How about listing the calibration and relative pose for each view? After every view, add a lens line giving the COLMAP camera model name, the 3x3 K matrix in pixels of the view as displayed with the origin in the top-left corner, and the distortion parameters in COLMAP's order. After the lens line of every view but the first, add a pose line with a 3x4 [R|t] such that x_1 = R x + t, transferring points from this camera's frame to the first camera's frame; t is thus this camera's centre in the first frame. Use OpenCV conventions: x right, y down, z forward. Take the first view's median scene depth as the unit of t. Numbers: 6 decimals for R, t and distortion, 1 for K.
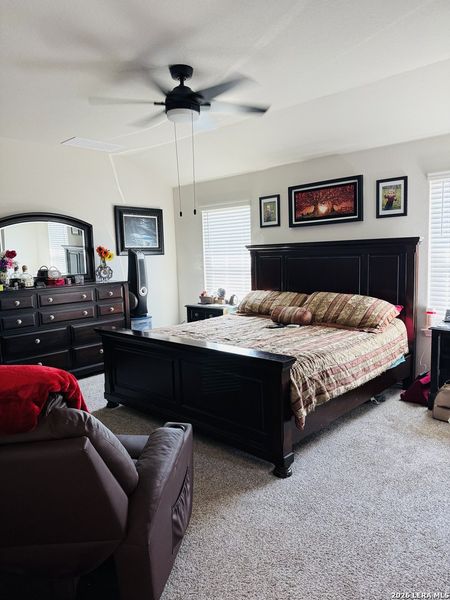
lens RADIAL K [[452.8, 0, 218.9], [0, 452.8, 300.0], [0, 0, 1]] dist [0.036302, 0.100867]
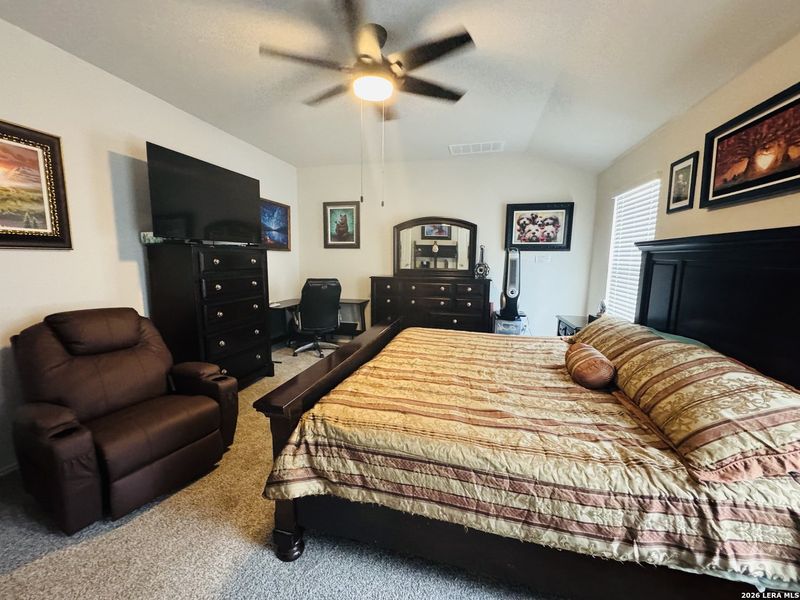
lens RADIAL K [[321.1, 0, 399.6], [0, 321.1, 297.2], [0, 0, 1]] dist [0.024858, -0.000147]
pose [[0.499532, 0.139183, -0.855041, 0.333203], [-0.098202, 0.989745, 0.103739, -0.059826], [0.860711, 0.032146, 0.508077, 0.491498]]
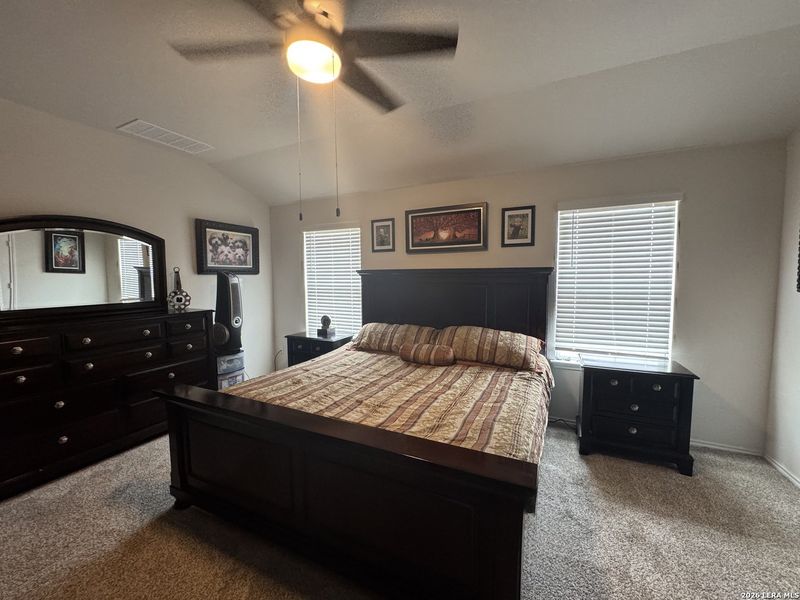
lens RADIAL K [[321.1, 0, 399.6], [0, 321.1, 297.2], [0, 0, 1]] dist [0.024858, -0.000147]
pose [[0.953613, -0.001291, 0.301033, -0.062670], [0.008965, 0.999669, -0.024113, -0.050139], [-0.300902, 0.025693, 0.953309, 0.362590]]
